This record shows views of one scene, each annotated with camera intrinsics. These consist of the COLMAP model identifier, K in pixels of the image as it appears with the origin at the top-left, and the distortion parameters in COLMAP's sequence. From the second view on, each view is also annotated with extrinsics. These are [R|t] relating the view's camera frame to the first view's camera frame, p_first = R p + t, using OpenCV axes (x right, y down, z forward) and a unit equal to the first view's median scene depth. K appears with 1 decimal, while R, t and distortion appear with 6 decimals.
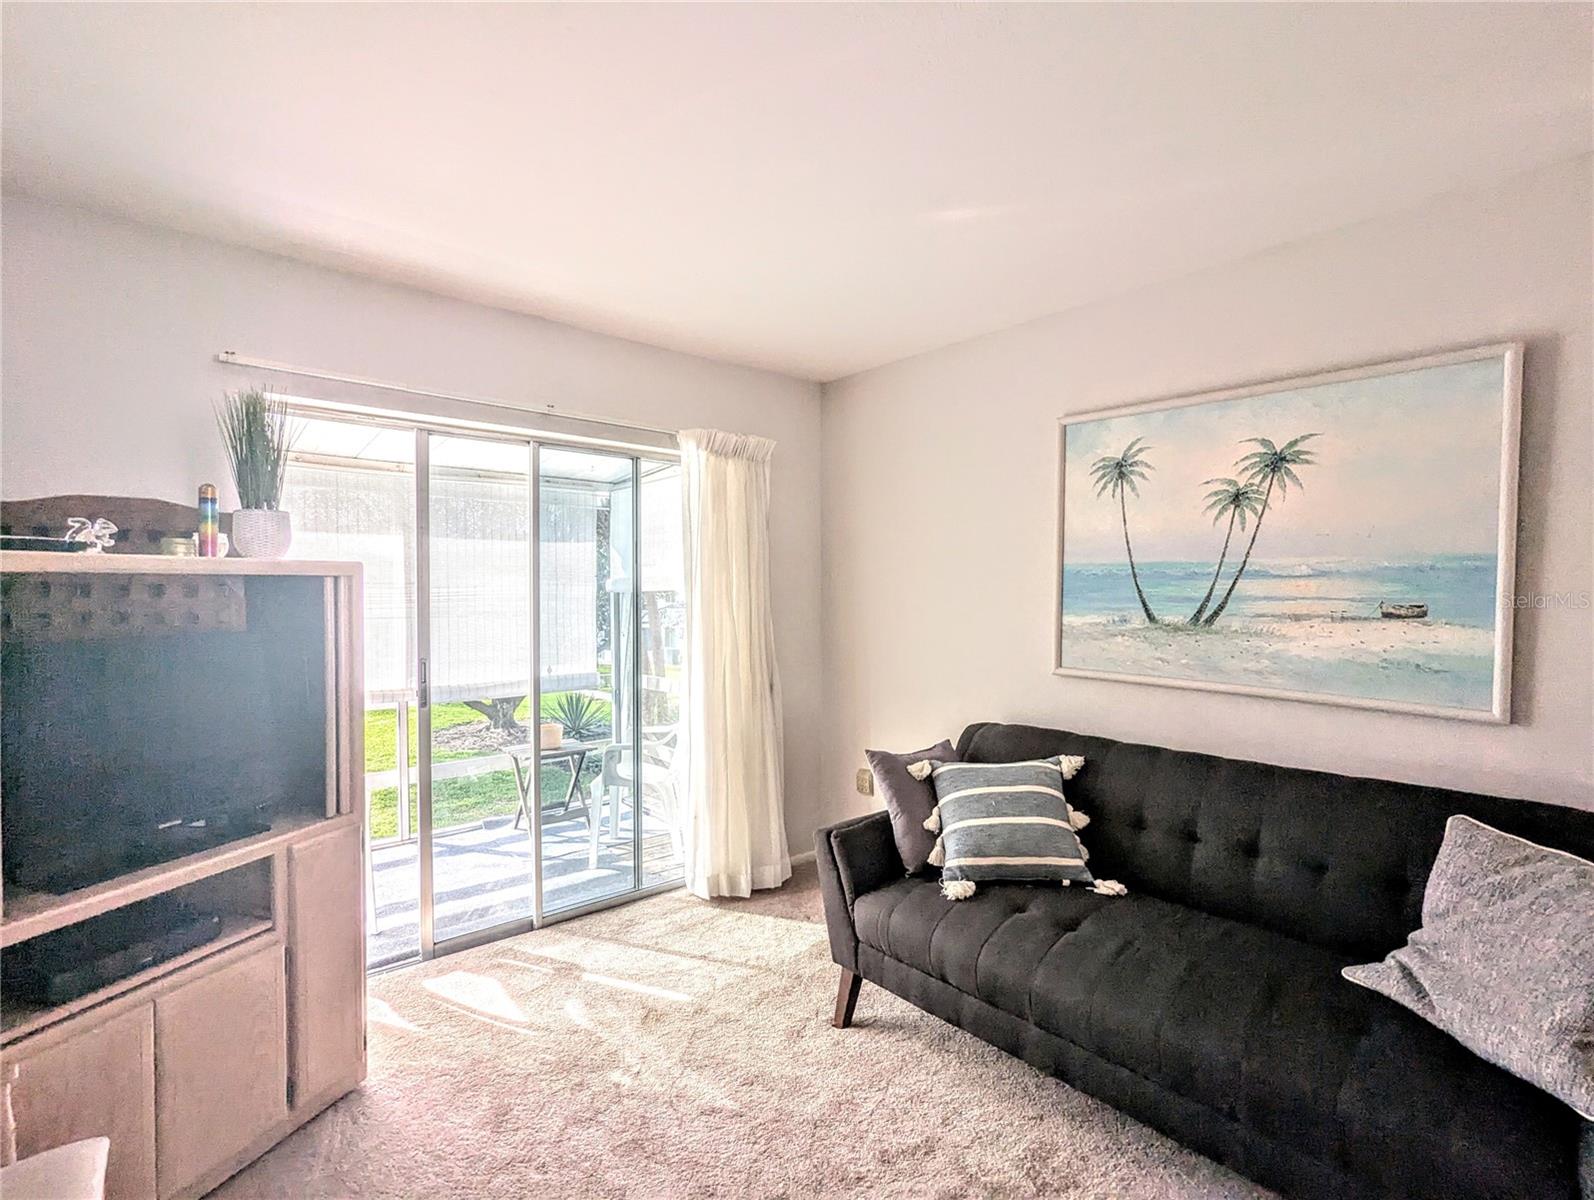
lens RADIAL K [[754.0, 0, 797.3], [0, 754.0, 605.3], [0, 0, 1]] dist [-0.001334, 0.000241]
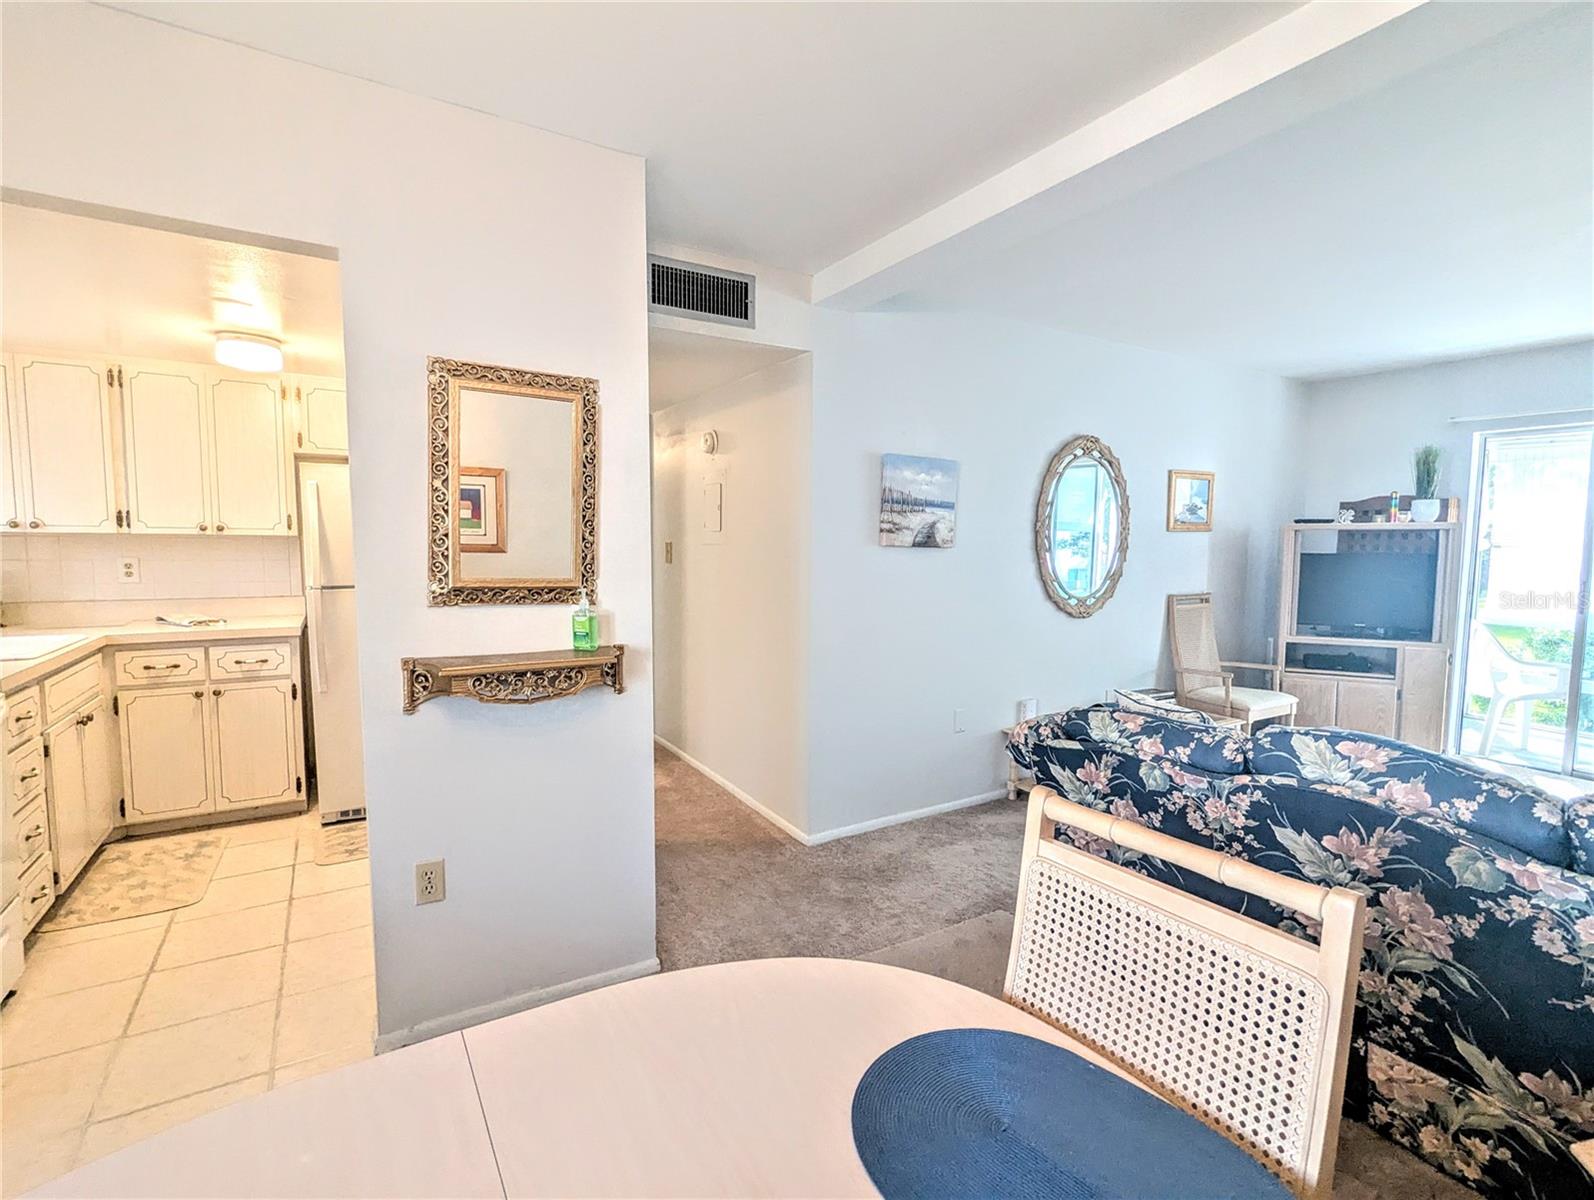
lens RADIAL K [[754.5, 0, 794.8], [0, 754.5, 599.2], [0, 0, 1]] dist [-0.005478, 0.002707]
pose [[-0.163899, 0.082433, -0.983027, 1.448795], [-0.022489, 0.995931, 0.087265, 0.011002], [0.986221, 0.036410, -0.161378, -0.364798]]
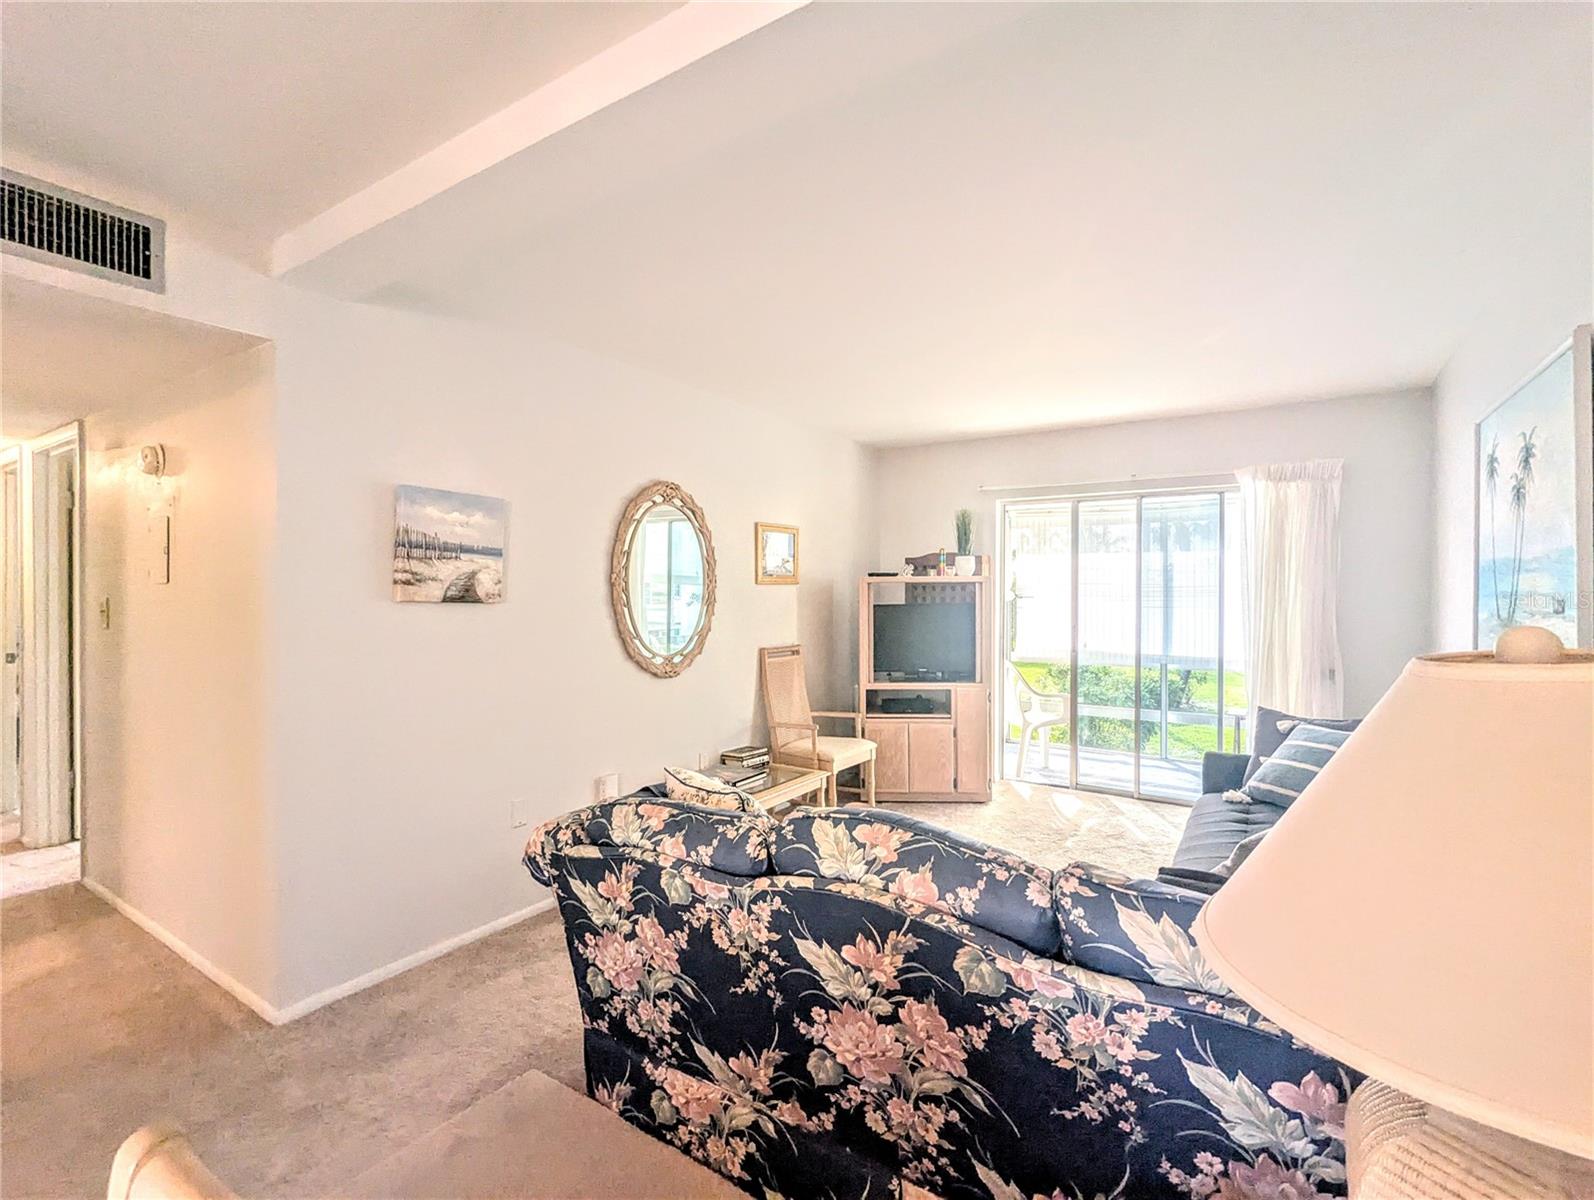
lens RADIAL K [[754.5, 0, 794.8], [0, 754.5, 599.2], [0, 0, 1]] dist [-0.005478, 0.002707]
pose [[0.280284, 0.011233, -0.959851, 1.244660], [-0.019254, 0.999796, 0.006078, 0.009735], [0.959724, 0.016778, 0.280444, -0.188658]]
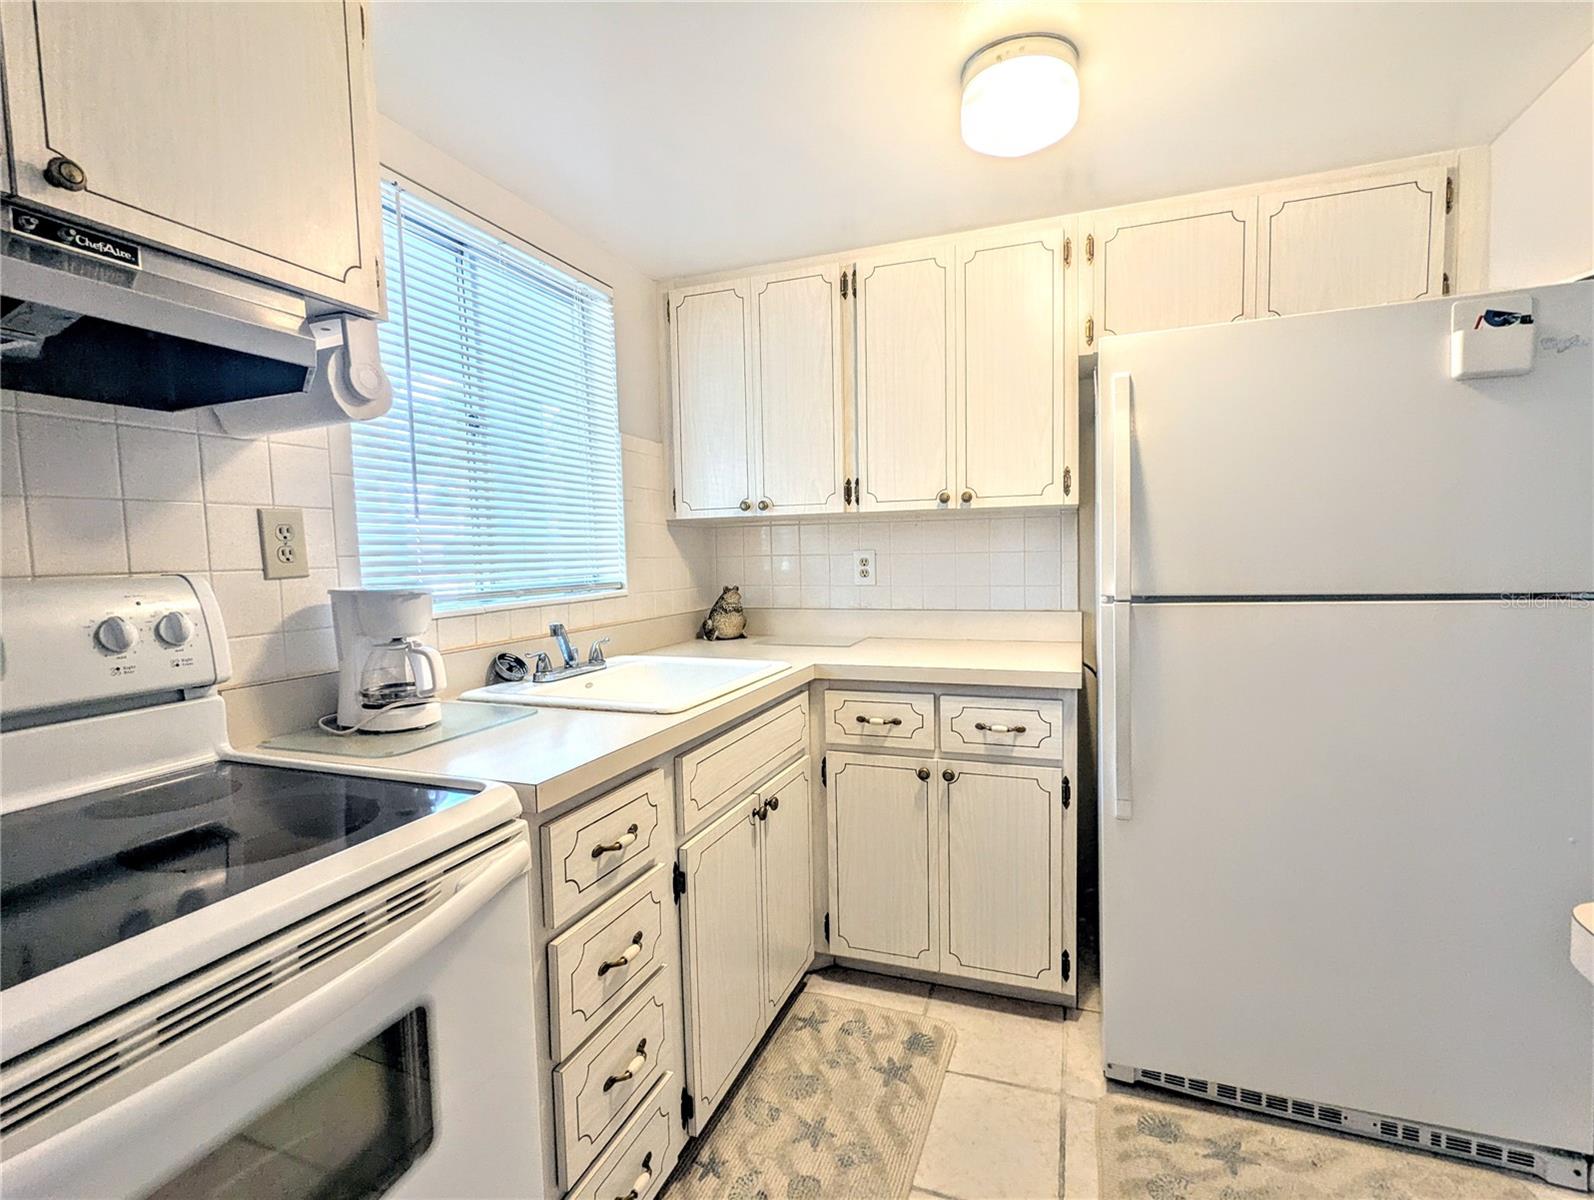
lens RADIAL K [[754.8, 0, 796.0], [0, 754.8, 603.3], [0, 0, 1]] dist [-0.001861, 0.001503]
pose [[-0.875005, 0.055112, -0.480966, 0.793286], [0.018704, 0.996606, 0.080170, 0.076216], [0.483752, 0.061153, -0.873066, -1.019270]]
